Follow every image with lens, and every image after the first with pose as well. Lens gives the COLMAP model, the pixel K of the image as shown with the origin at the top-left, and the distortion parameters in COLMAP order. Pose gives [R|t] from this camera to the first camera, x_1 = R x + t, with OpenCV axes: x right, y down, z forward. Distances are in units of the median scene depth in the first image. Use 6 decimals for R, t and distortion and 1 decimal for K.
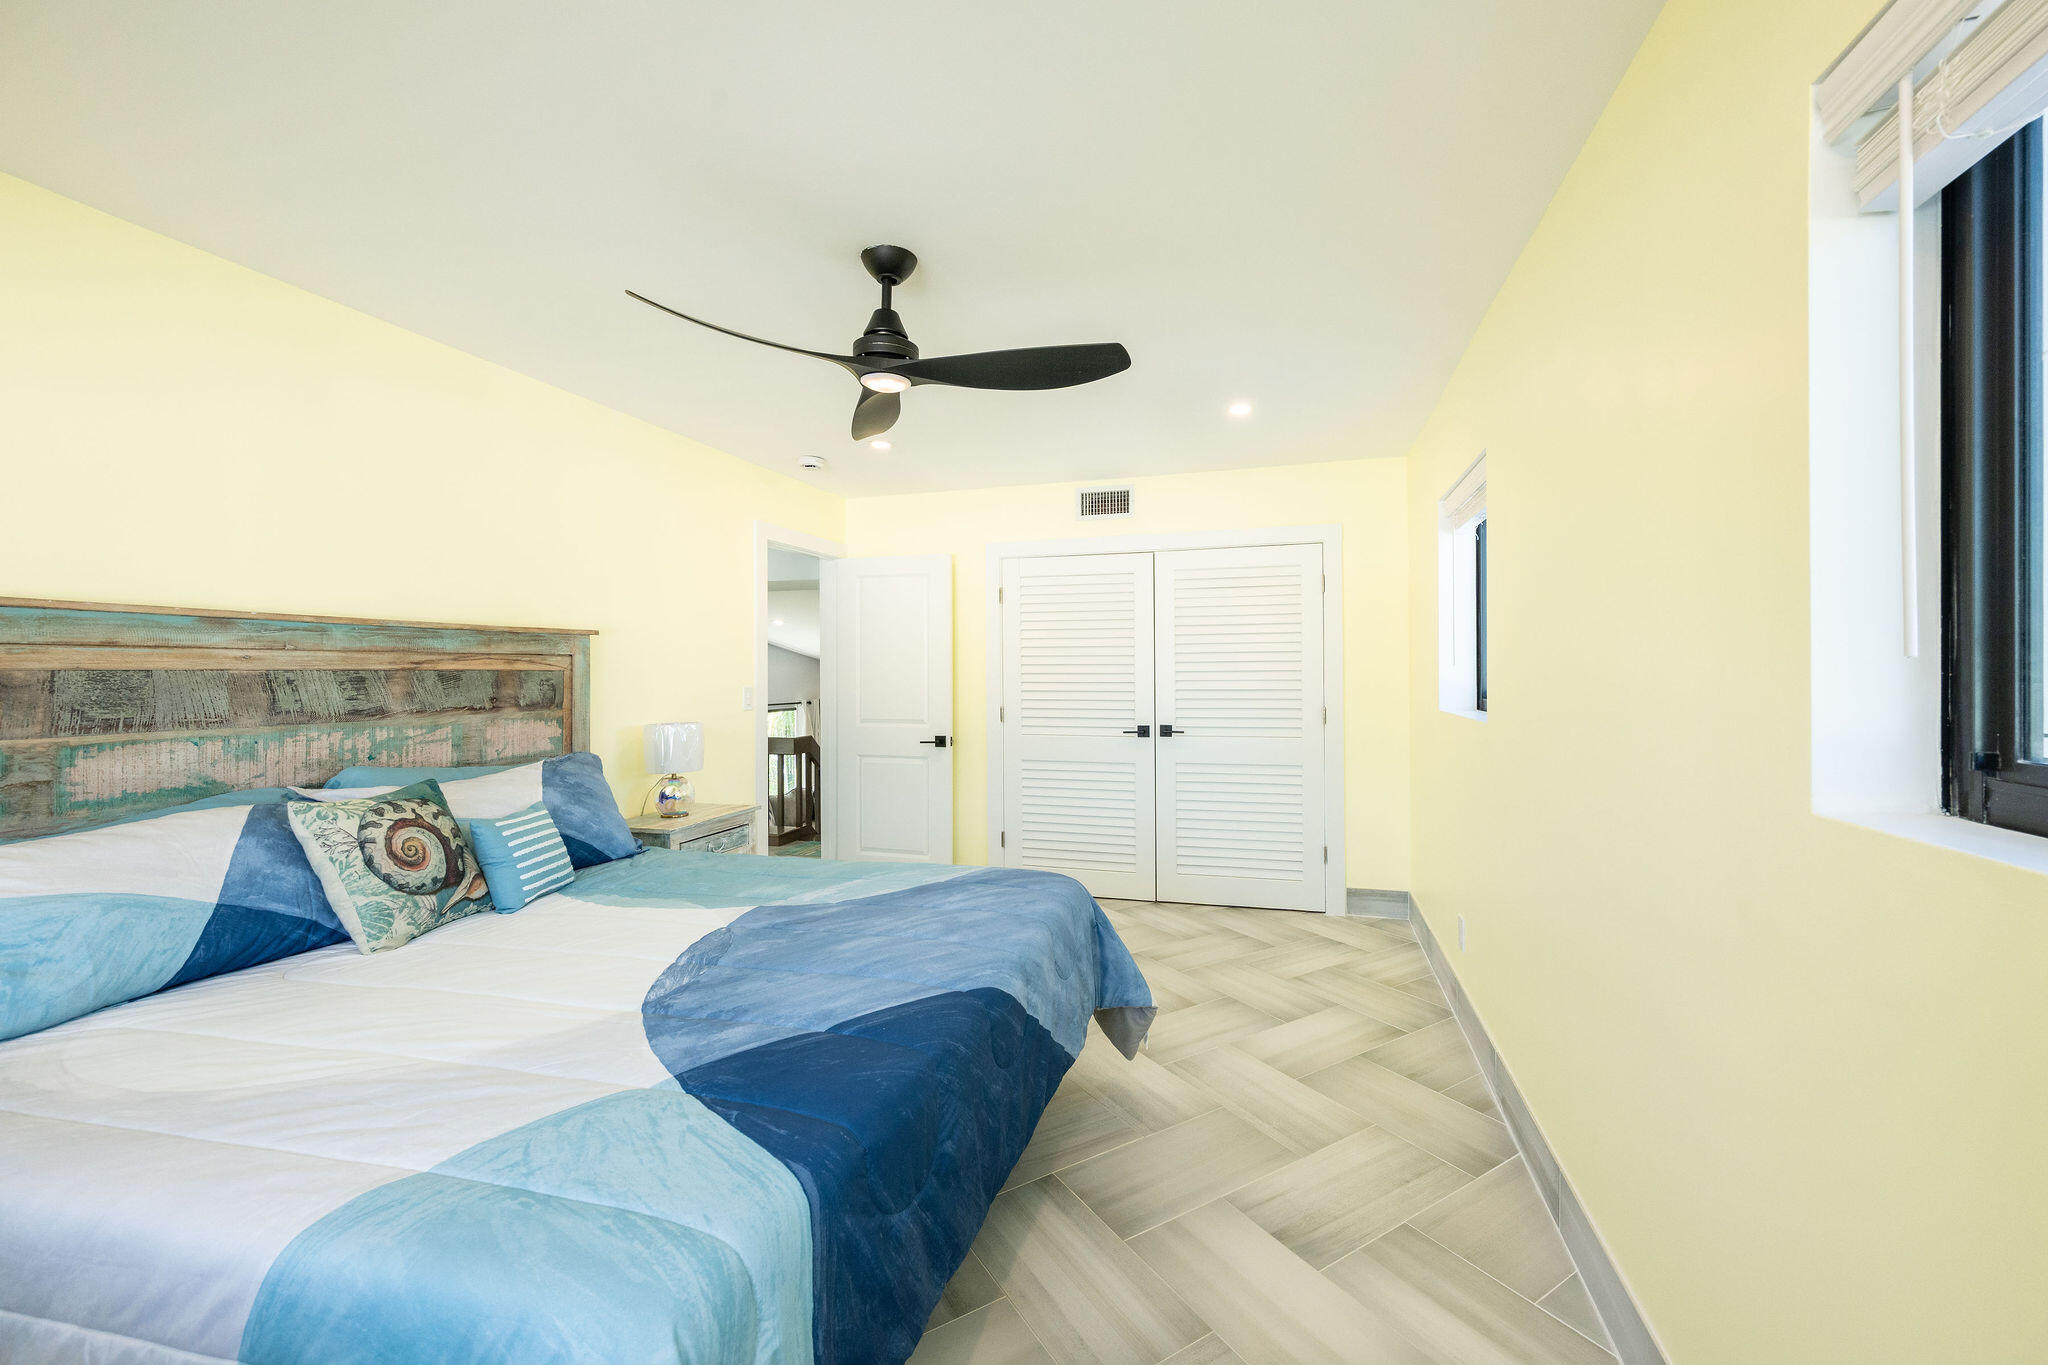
lens RADIAL K [[798.7, 0, 1016.8], [0, 798.7, 670.5], [0, 0, 1]] dist [-0.002815, 0.000429]
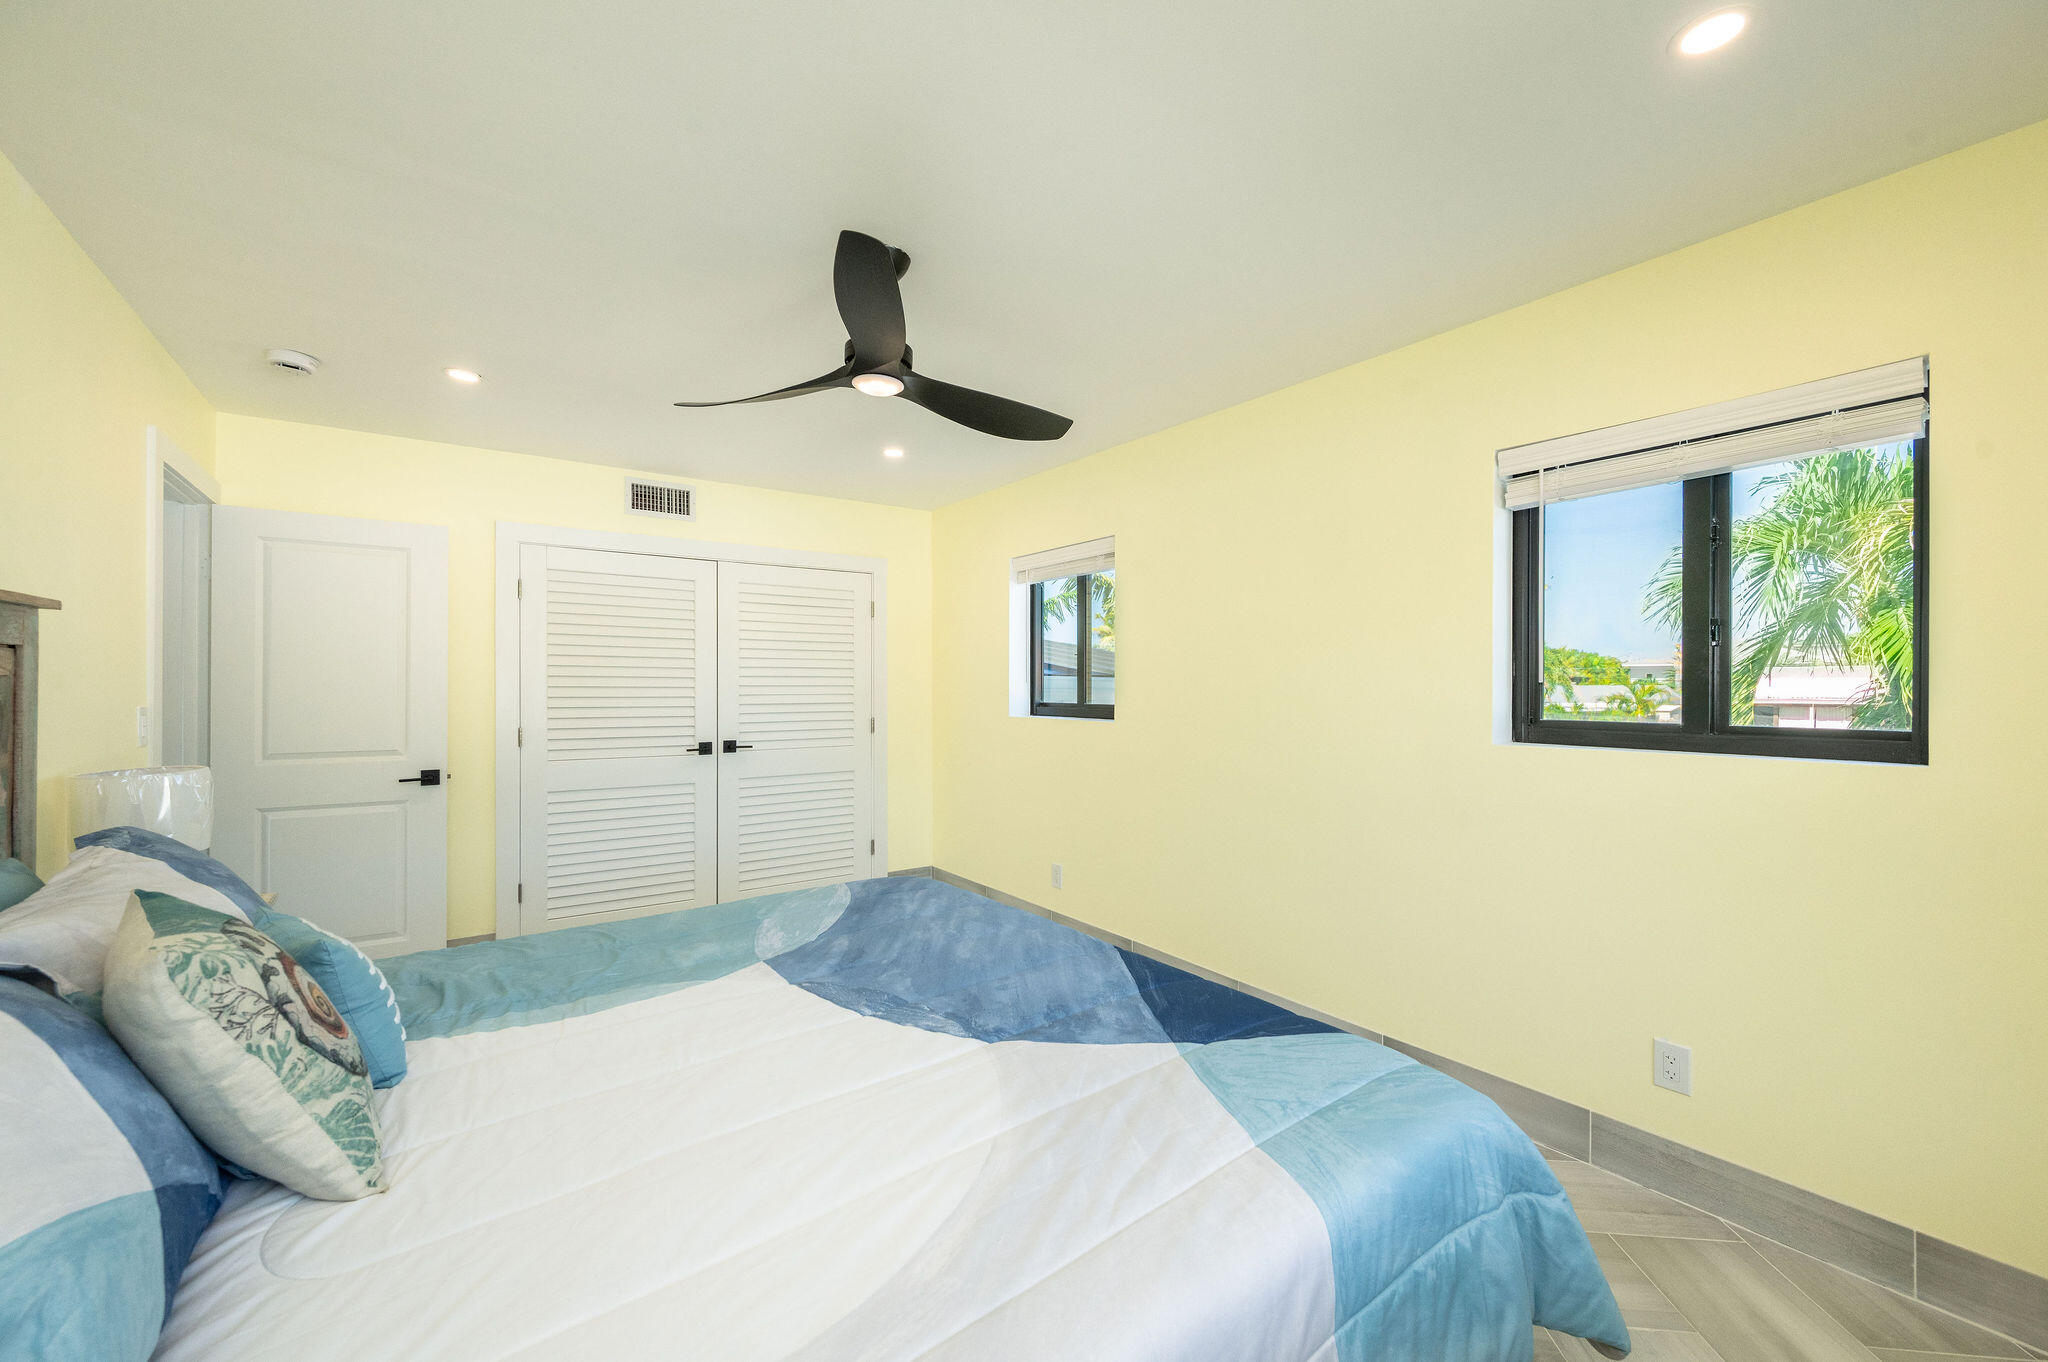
lens RADIAL K [[809.1, 0, 1006.7], [0, 809.1, 689.7], [0, 0, 1]] dist [0.000572, -0.000158]
pose [[0.624404, 0.002797, 0.781096, -0.894923], [-0.006533, 0.999977, 0.001642, 0.005952], [-0.781074, -0.006129, 0.624408, 0.288059]]
